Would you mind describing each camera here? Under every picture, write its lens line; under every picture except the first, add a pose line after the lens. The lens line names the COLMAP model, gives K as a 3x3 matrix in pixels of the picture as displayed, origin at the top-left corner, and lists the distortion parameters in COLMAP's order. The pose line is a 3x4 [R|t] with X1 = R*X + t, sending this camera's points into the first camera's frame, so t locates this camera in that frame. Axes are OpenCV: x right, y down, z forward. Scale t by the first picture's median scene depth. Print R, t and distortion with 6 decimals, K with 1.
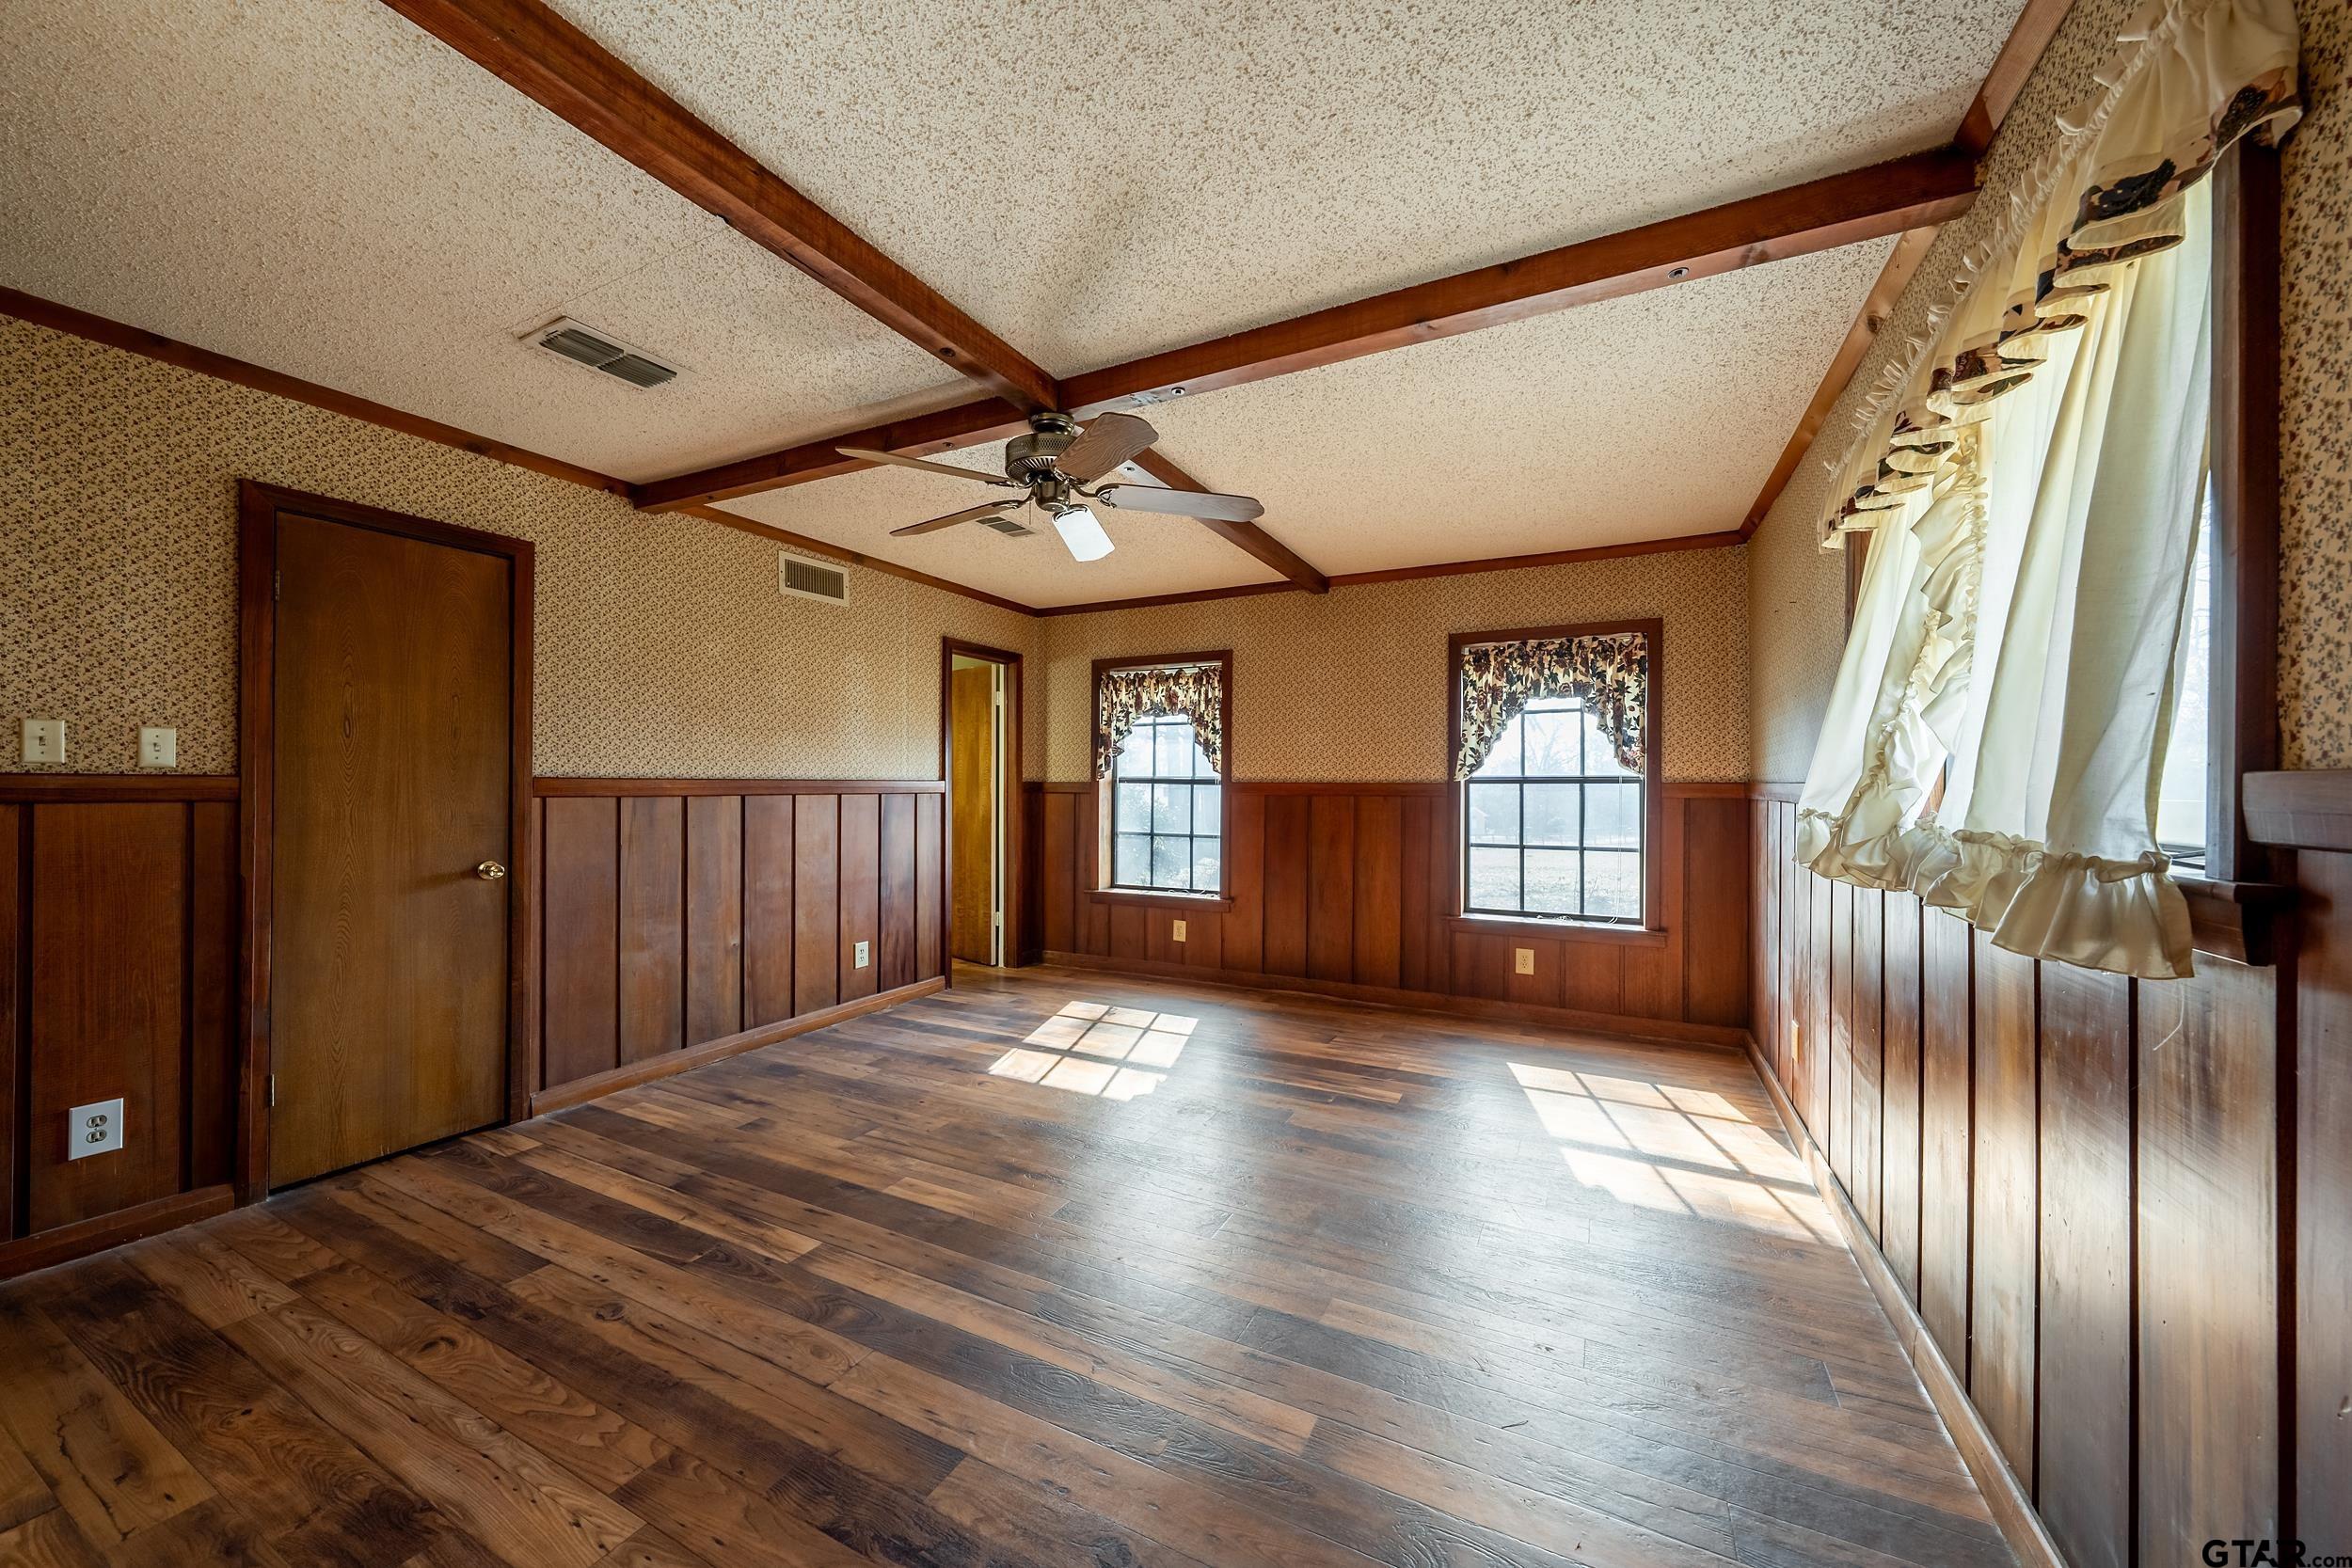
lens RADIAL K [[841.6, 0, 1153.1], [0, 841.6, 776.6], [0, 0, 1]] dist [-0.006952, 0.000170]
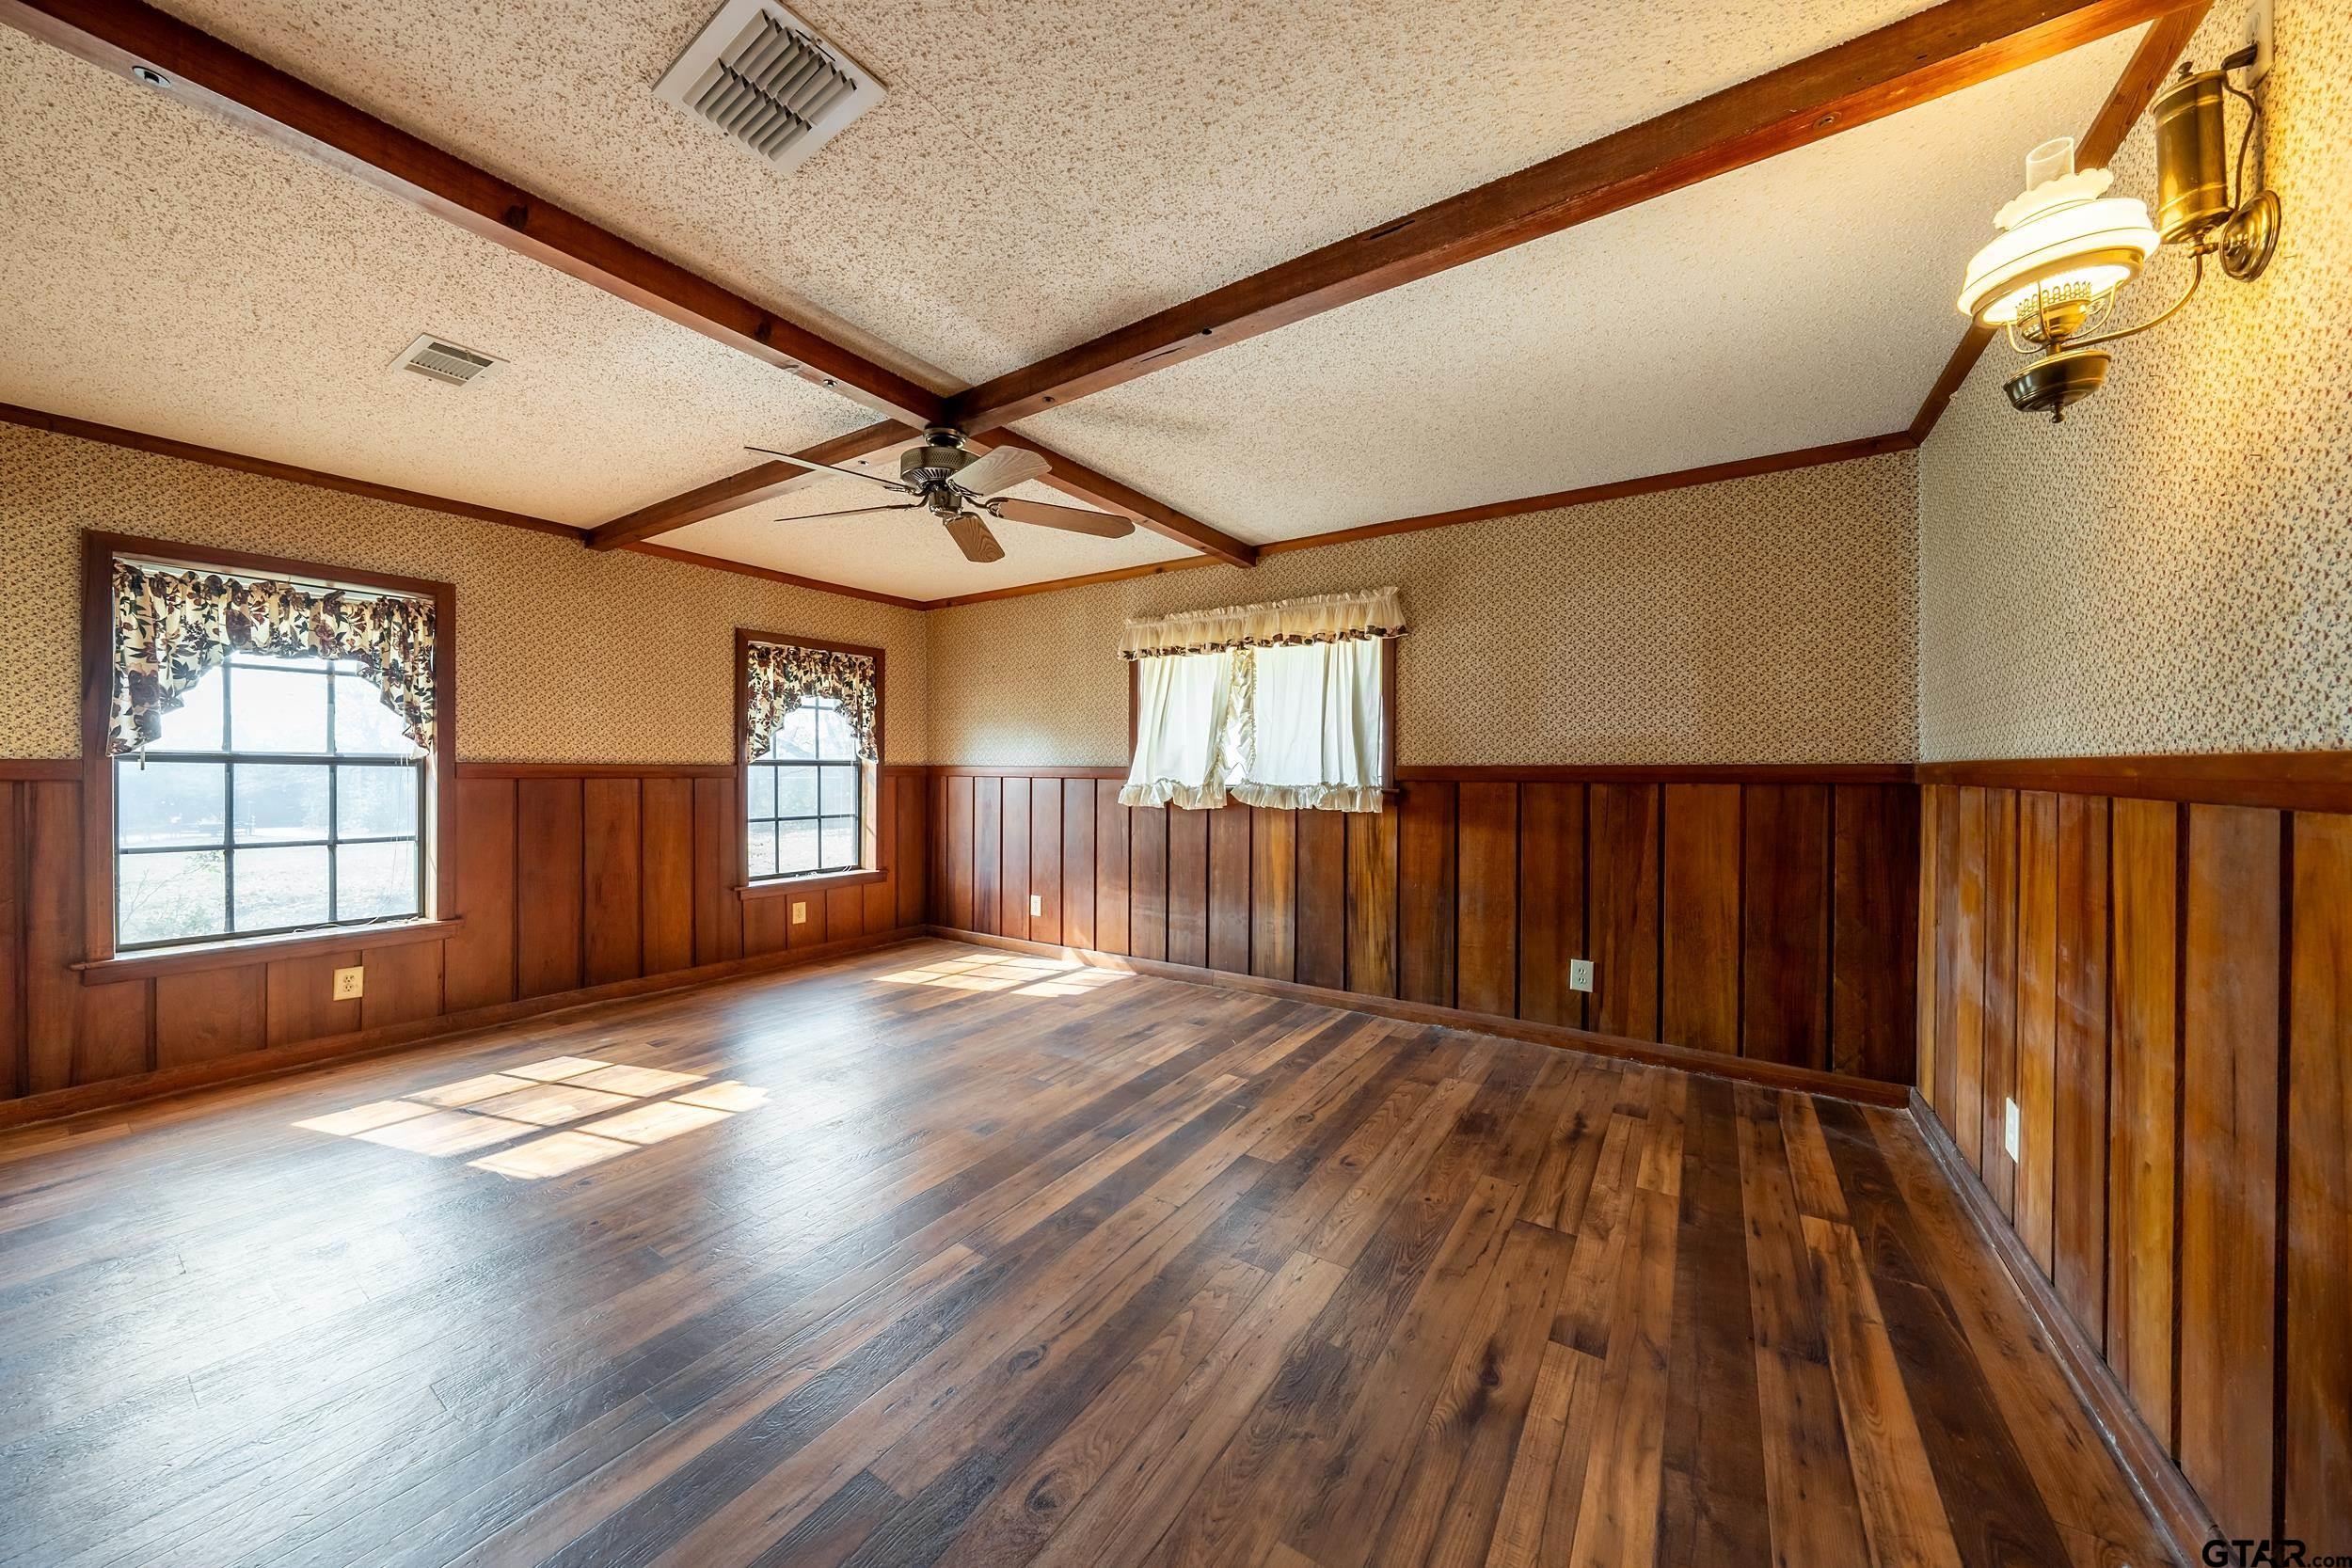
lens RADIAL K [[820.7, 0, 1174.3], [0, 820.7, 777.8], [0, 0, 1]] dist [-0.000659, -0.000104]
pose [[0.102921, -0.012375, 0.994613, -0.659800], [-0.013784, 0.999809, 0.013866, 0.001518], [-0.994594, -0.015137, 0.102730, 0.335869]]
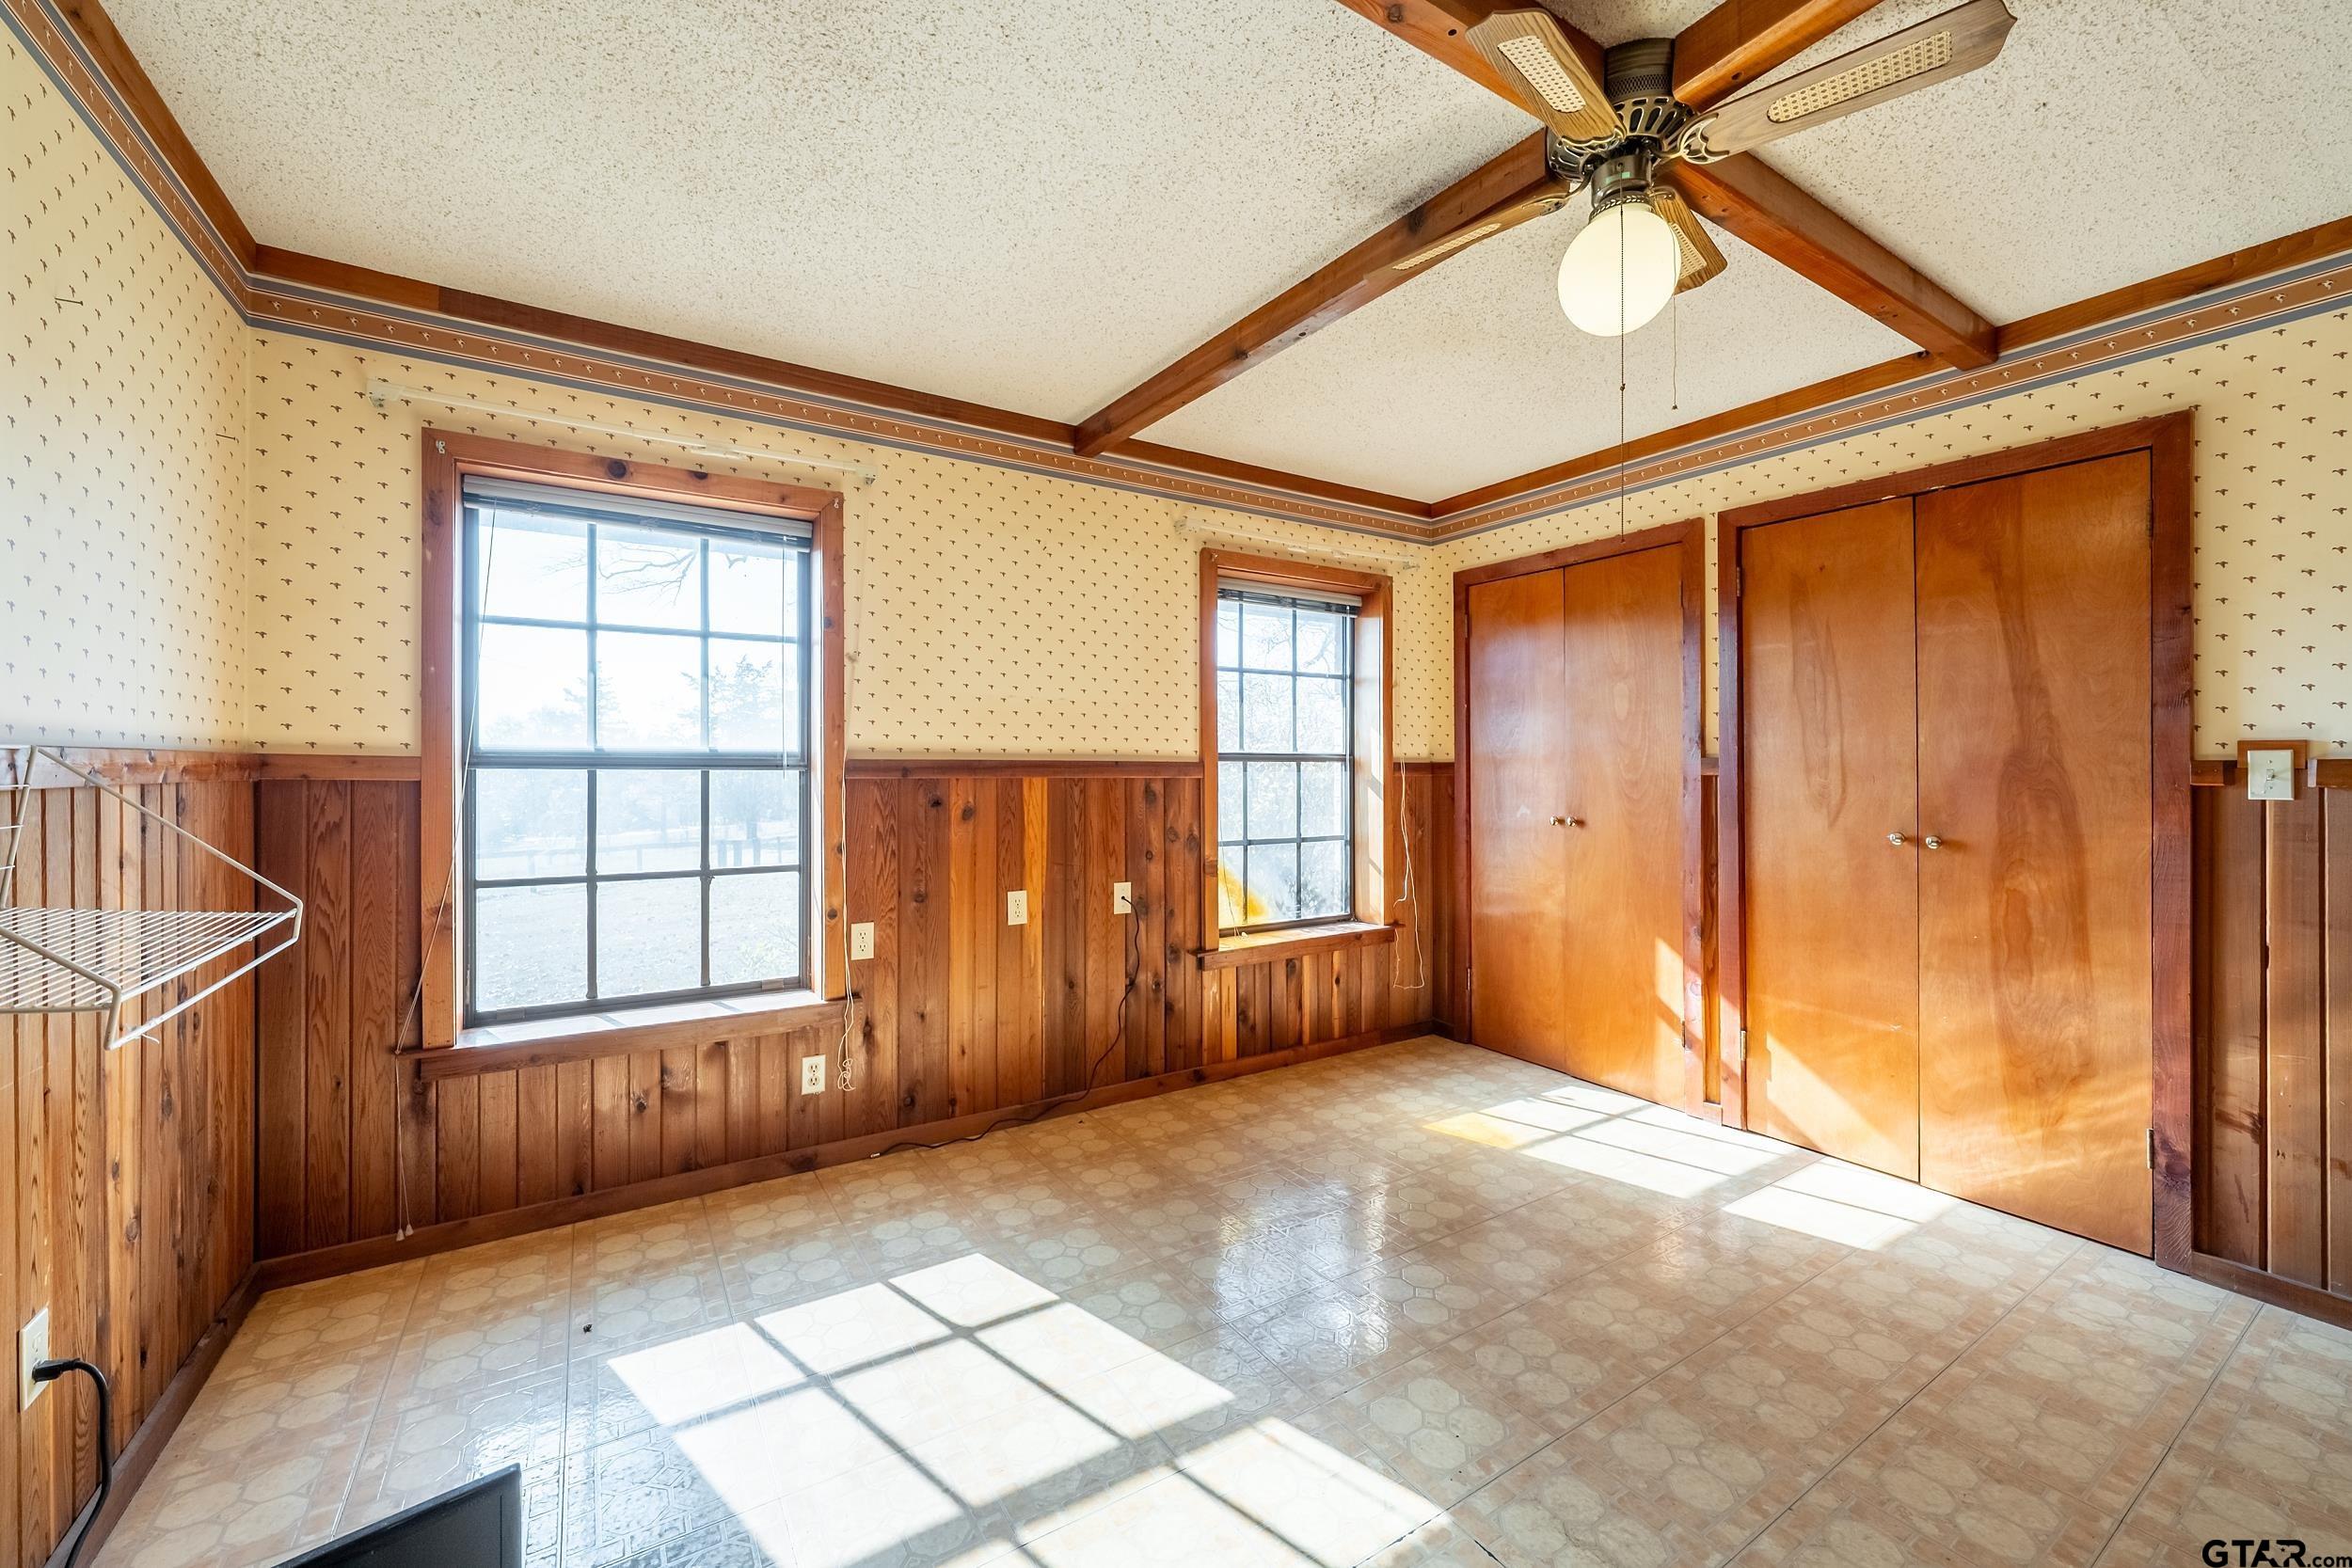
lens RADIAL K [[931.2, 0, 1179.7], [0, 931.2, 772.9], [0, 0, 1]] dist [-0.000989, -0.000351]
pose [[0.492731, -0.011274, 0.870109, -0.347076], [-0.008702, 0.999802, 0.017882, 0.004142], [-0.870138, -0.016383, 0.492535, 0.640734]]
